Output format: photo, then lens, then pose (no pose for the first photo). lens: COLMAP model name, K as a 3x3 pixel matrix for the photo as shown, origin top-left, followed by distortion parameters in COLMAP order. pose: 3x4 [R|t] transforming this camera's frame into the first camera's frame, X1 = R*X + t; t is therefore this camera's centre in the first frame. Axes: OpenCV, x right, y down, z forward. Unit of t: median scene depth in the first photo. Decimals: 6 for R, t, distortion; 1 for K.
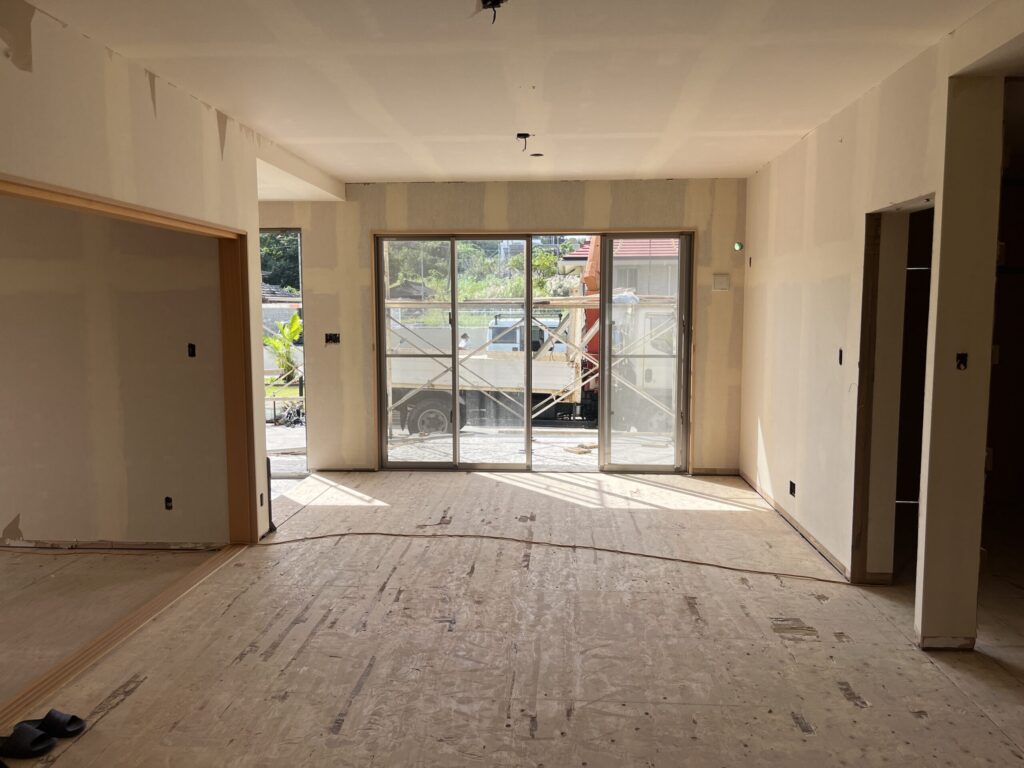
lens RADIAL K [[775.7, 0, 512.0], [0, 775.7, 384.0], [0, 0, 1]] dist [0.078813, -0.102373]
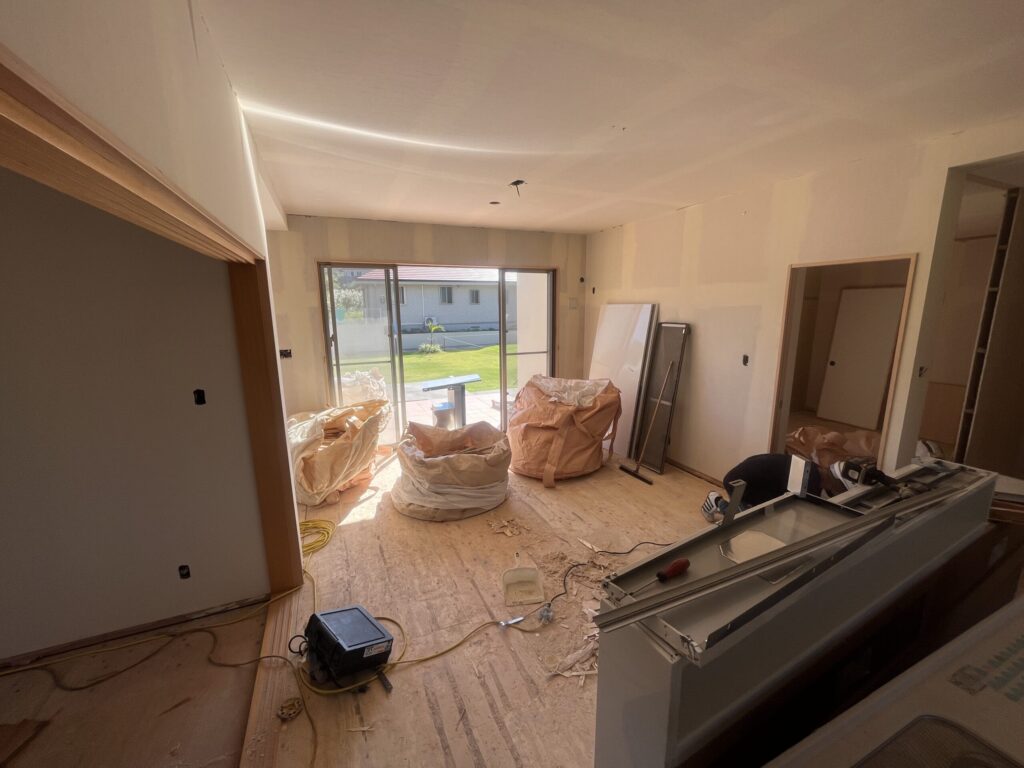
lens RADIAL K [[413.3, 0, 512.0], [0, 413.3, 384.0], [0, 0, 1]] dist [-0.001159, -0.000056]
pose [[0.884943, -0.094208, 0.456071, -0.312736], [0.053502, 0.993407, 0.101390, -0.084541], [-0.462616, -0.065323, 0.884149, 0.451105]]
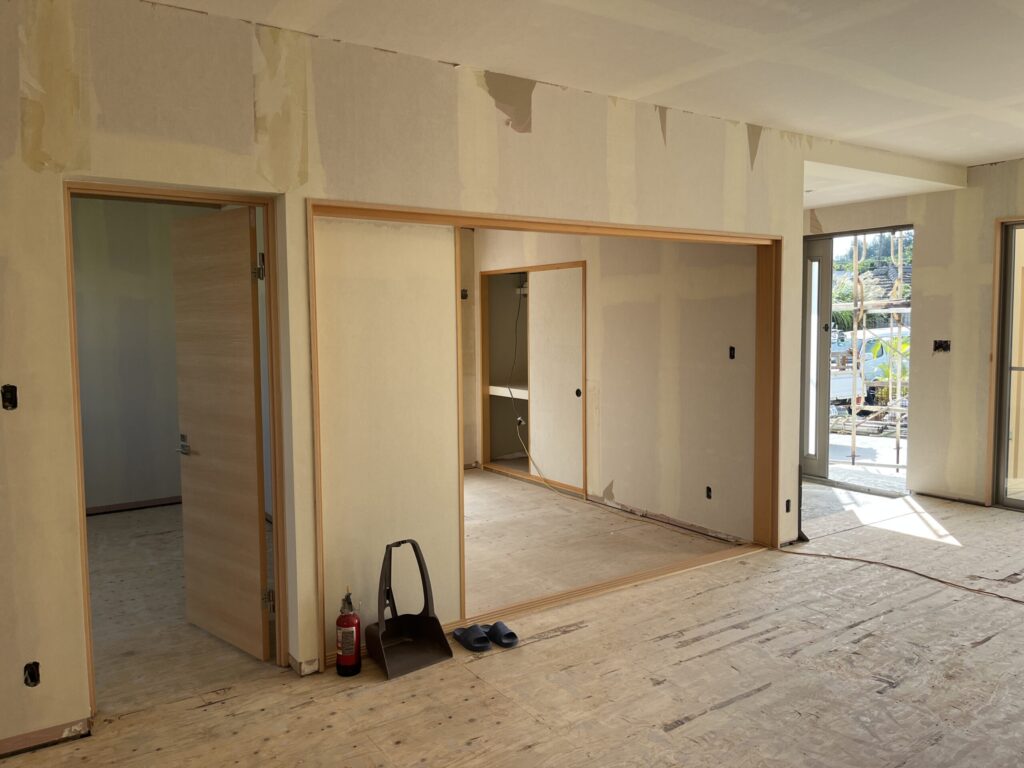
lens RADIAL K [[772.2, 0, 516.1], [0, 772.2, 374.2], [0, 0, 1]] dist [0.067371, -0.091436]
pose [[0.617278, 0.050974, -0.785092, 0.240146], [-0.068174, 0.997611, 0.011170, -0.005720], [0.783785, 0.046628, 0.619279, 0.119227]]
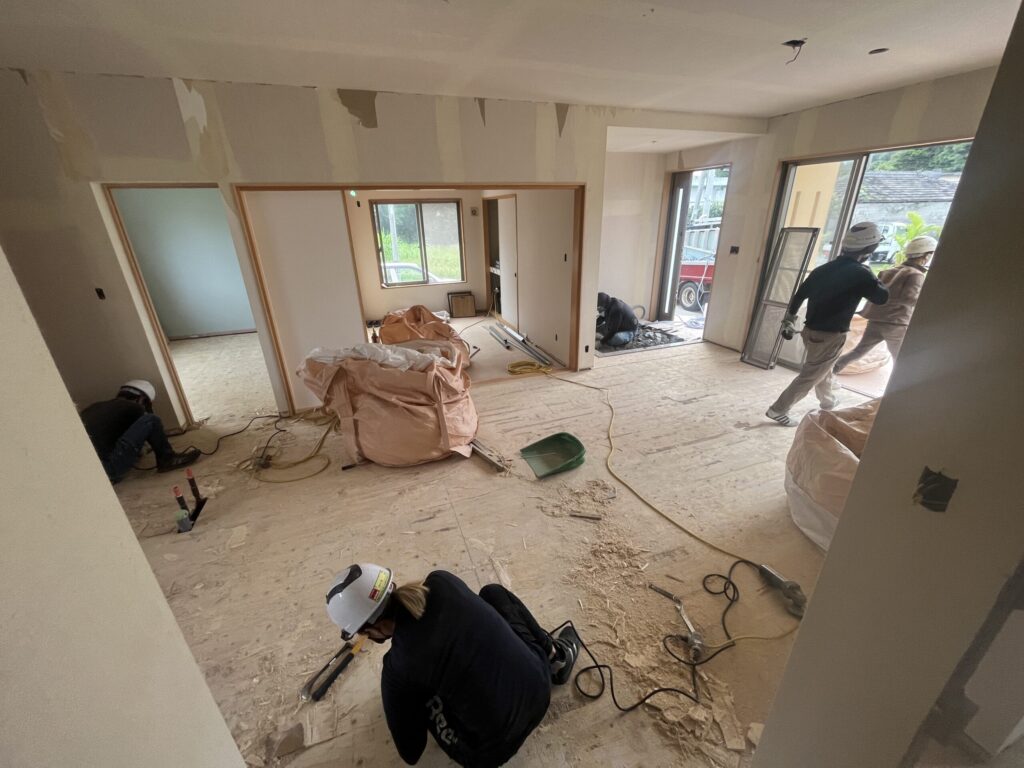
lens RADIAL K [[413.3, 0, 512.0], [0, 413.3, 384.0], [0, 0, 1]] dist [-0.001159, -0.000056]
pose [[0.406078, 0.346325, -0.845671, 0.440285], [-0.068453, 0.934333, 0.349765, -0.095155], [0.911271, -0.084144, 0.403119, 0.484992]]
